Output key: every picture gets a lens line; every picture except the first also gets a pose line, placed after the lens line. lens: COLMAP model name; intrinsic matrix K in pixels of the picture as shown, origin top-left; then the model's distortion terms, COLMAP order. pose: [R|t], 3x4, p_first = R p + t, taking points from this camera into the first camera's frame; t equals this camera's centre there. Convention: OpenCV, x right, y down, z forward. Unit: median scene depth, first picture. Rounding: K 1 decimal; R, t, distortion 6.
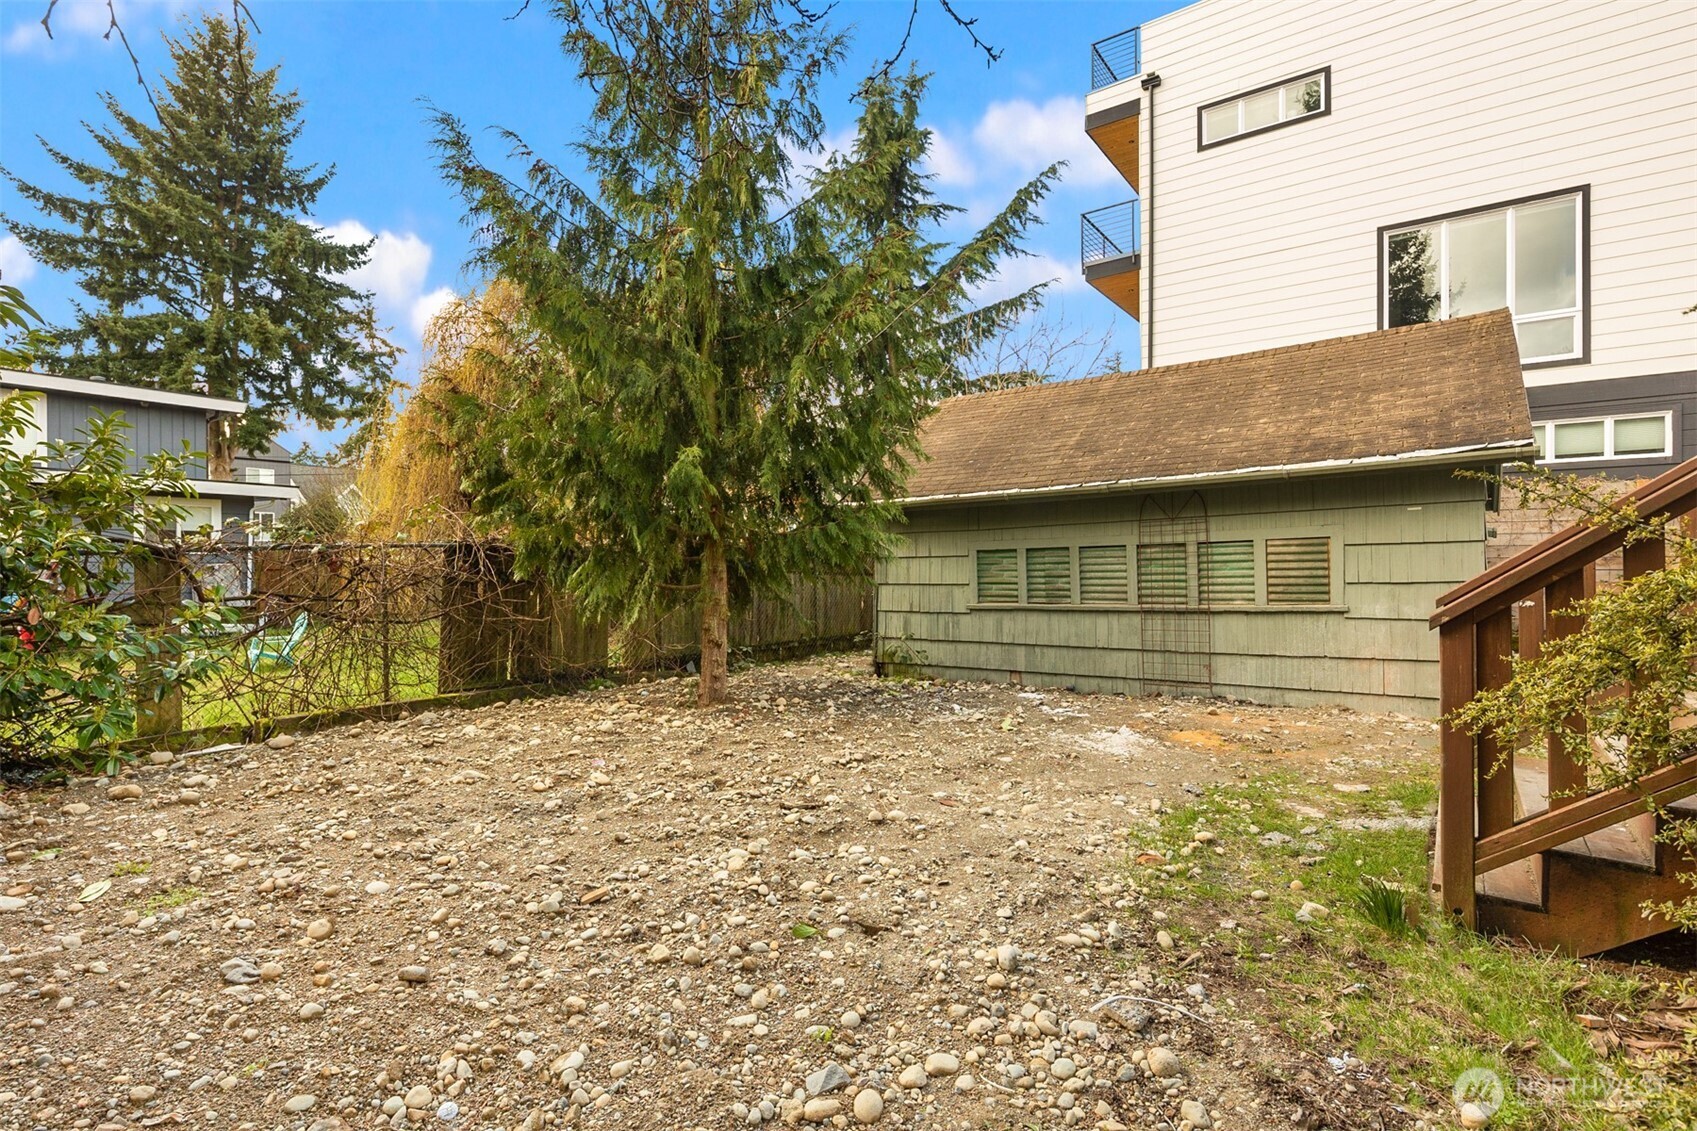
lens RADIAL K [[819.2, 0, 849.4], [0, 819.2, 567.8], [0, 0, 1]] dist [0.015534, 0.000189]
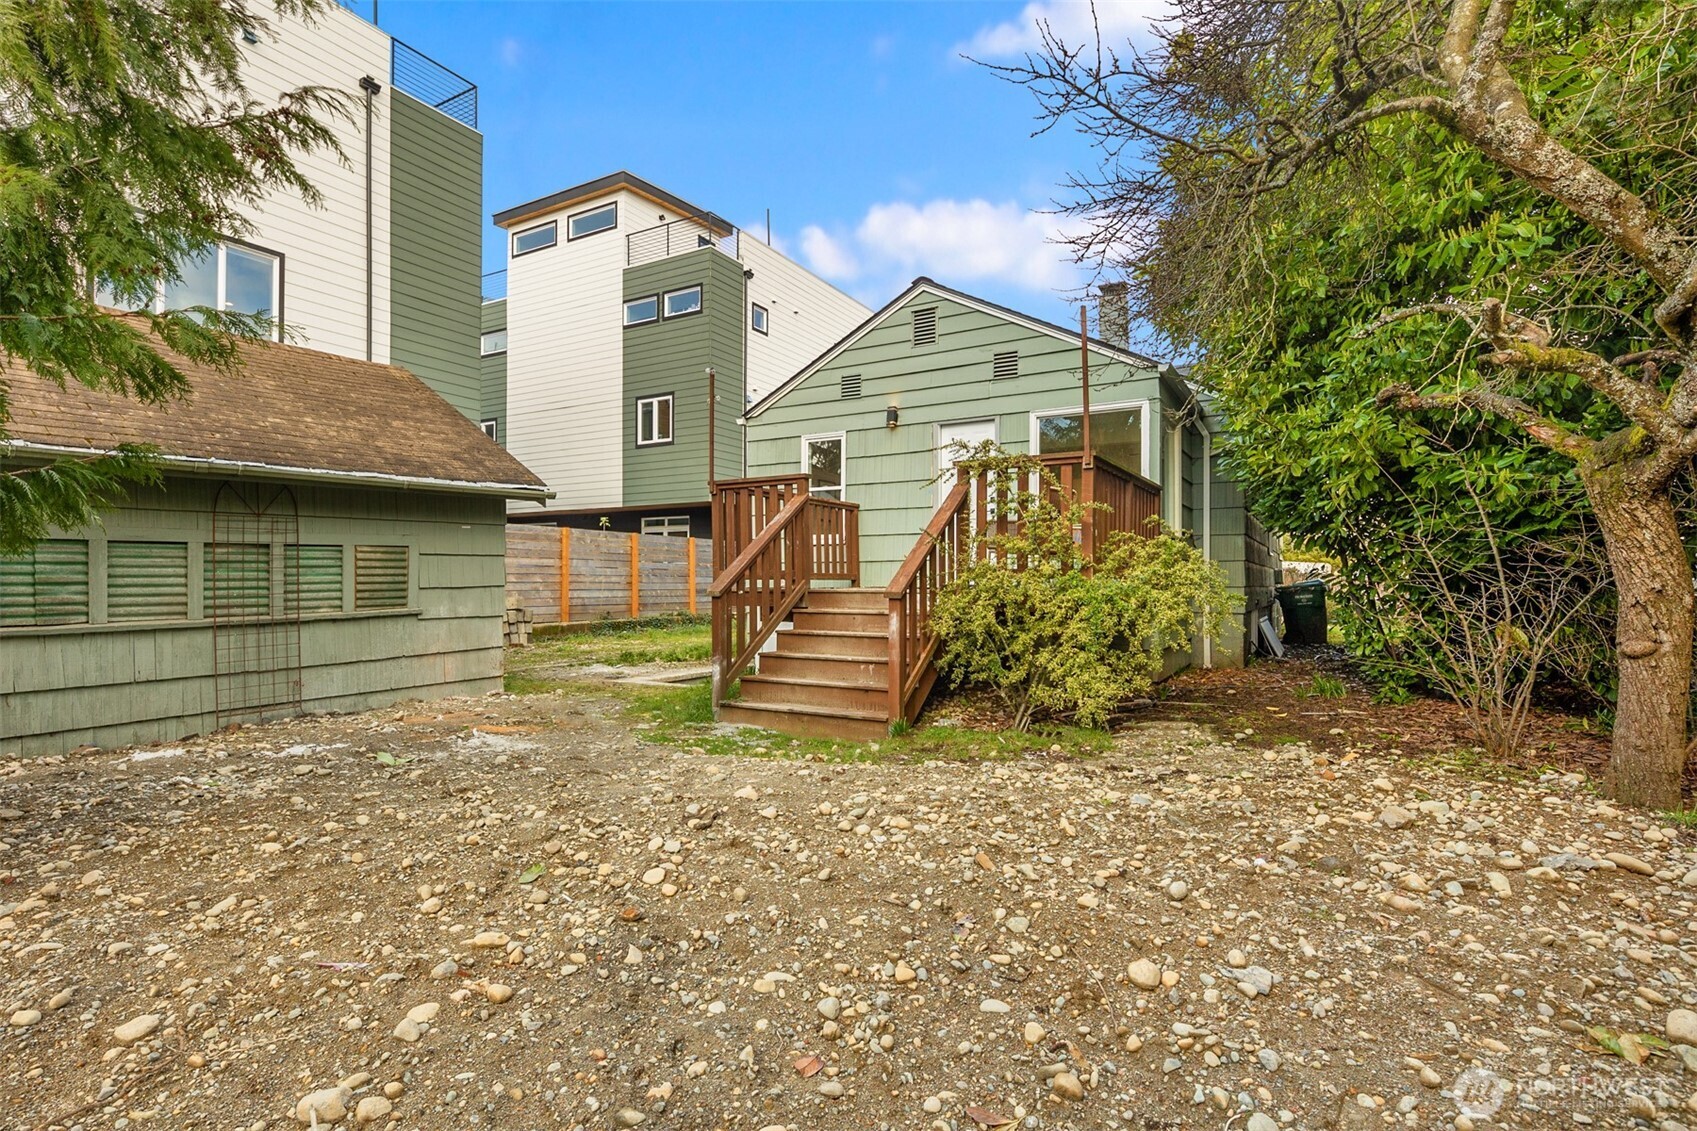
lens RADIAL K [[819.2, 0, 849.1], [0, 819.2, 571.9], [0, 0, 1]] dist [0.015534, 0.000189]
pose [[-0.094971, 0.018590, 0.995306, -0.524923], [0.003108, 0.999826, -0.018378, 0.017441], [-0.995475, 0.001348, -0.095012, 0.487870]]
